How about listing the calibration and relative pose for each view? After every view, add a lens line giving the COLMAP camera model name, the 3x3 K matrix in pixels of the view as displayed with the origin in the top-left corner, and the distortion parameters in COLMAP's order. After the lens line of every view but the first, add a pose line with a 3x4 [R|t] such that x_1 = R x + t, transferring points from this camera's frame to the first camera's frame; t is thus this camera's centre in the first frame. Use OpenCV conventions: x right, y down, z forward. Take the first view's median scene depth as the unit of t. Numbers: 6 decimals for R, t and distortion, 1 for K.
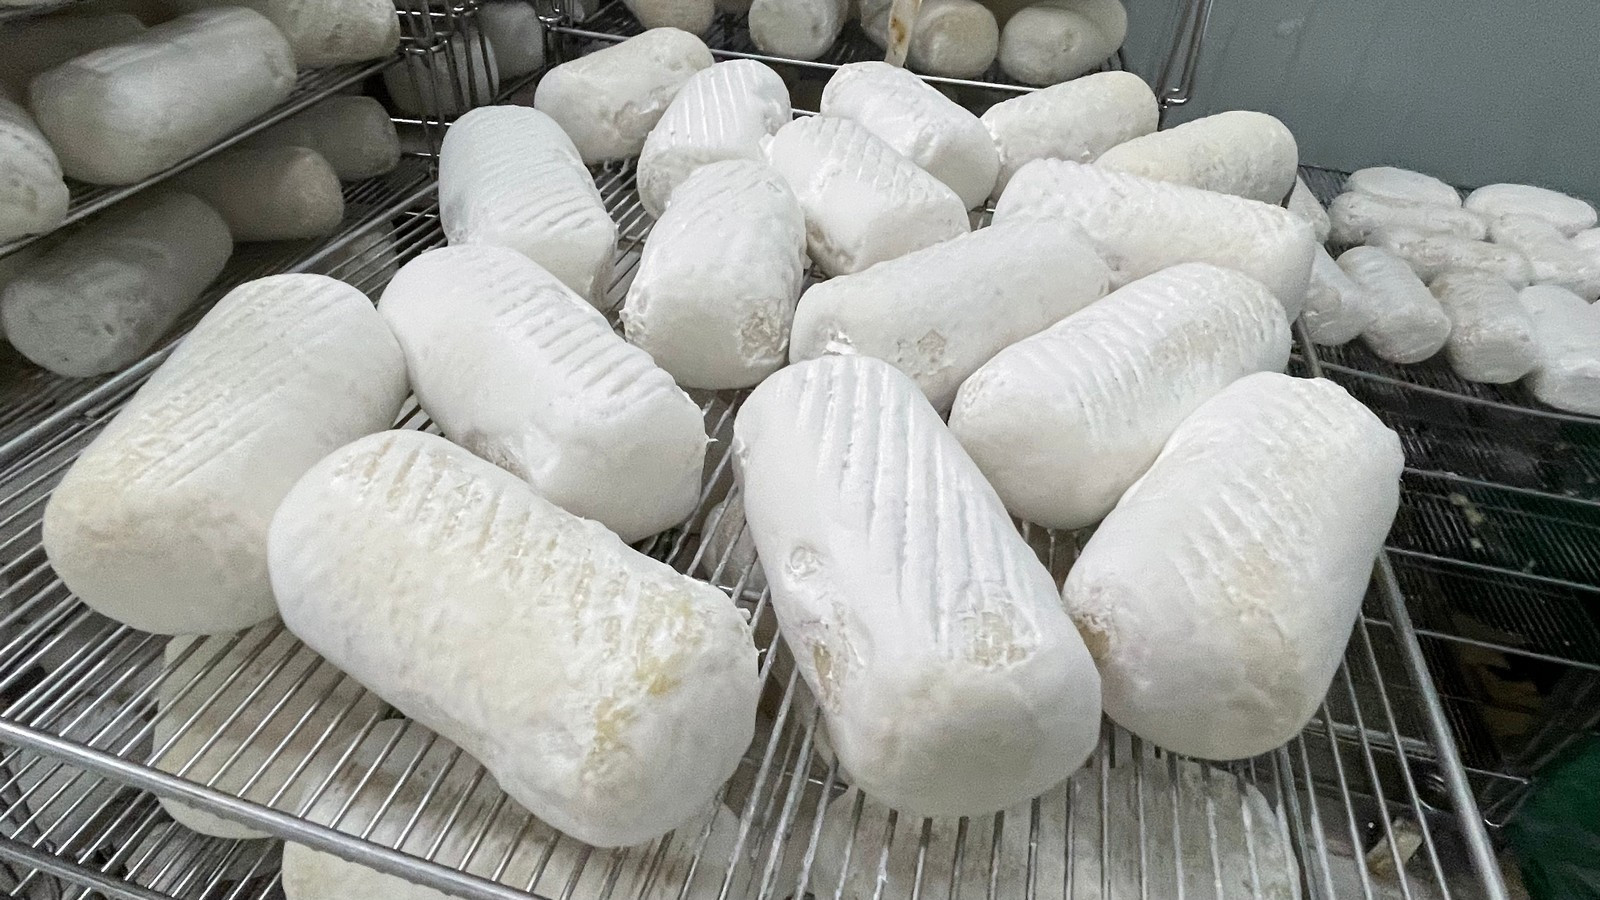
lens RADIAL K [[880.3, 0, 800.0], [0, 880.3, 450.0], [0, 0, 1]] dist [-0.000394, 0.000039]
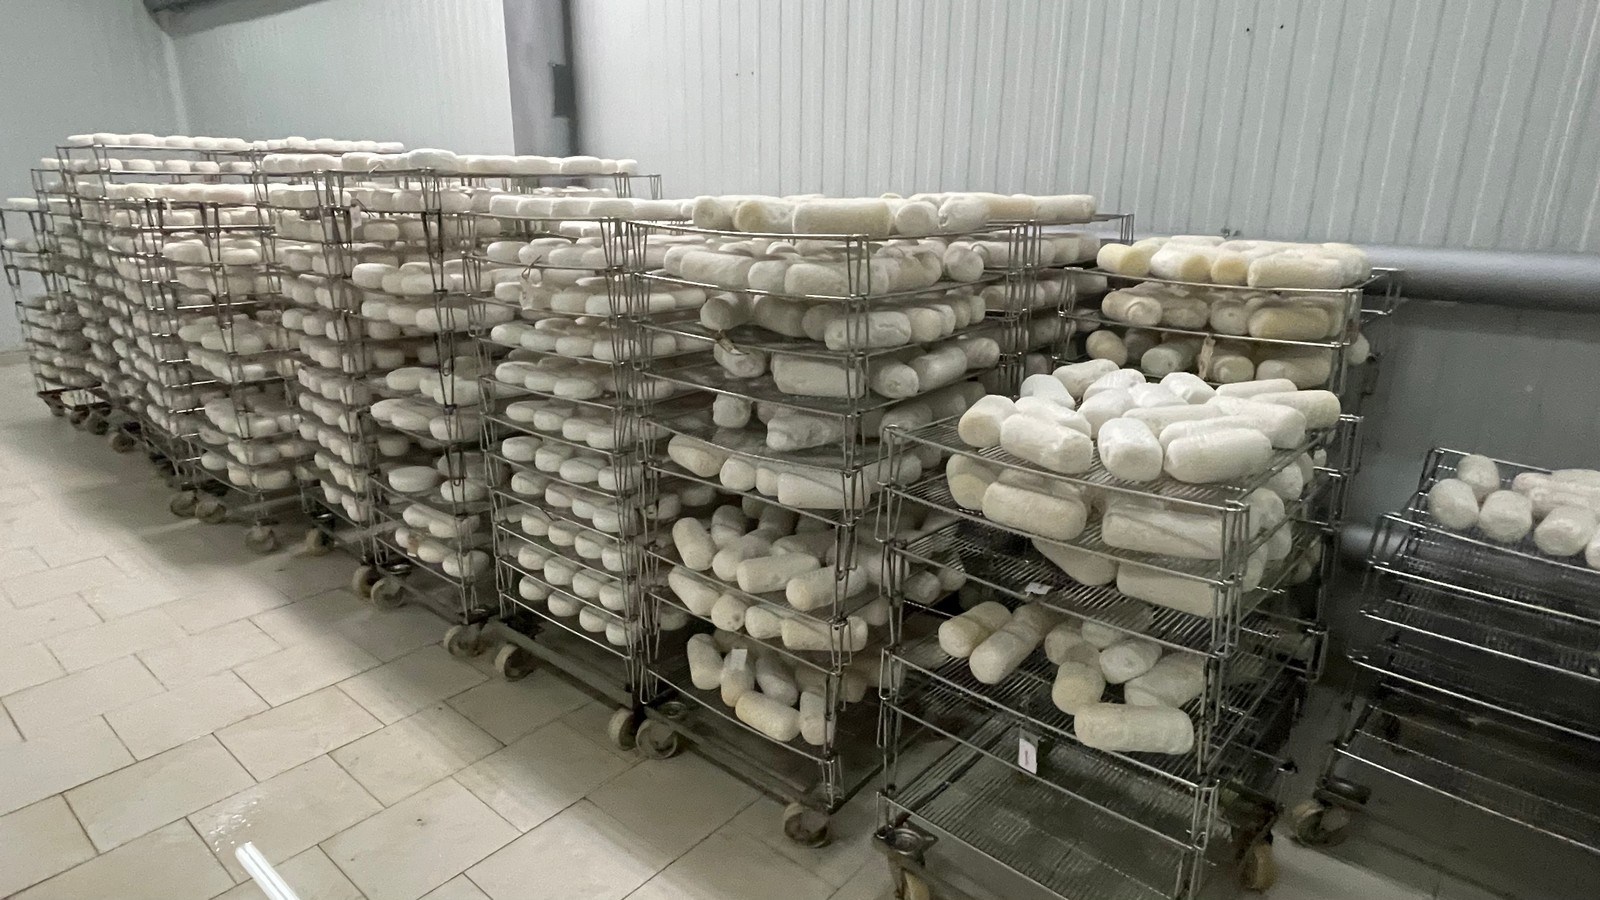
lens RADIAL K [[923.7, 0, 800.0], [0, 923.7, 450.0], [0, 0, 1]] dist [0.002400, 0.000671]
pose [[0.886434, 0.078439, -0.456160, 0.355698], [-0.250224, 0.910317, -0.329714, 0.979344], [0.389388, 0.406412, 0.826563, -1.651815]]
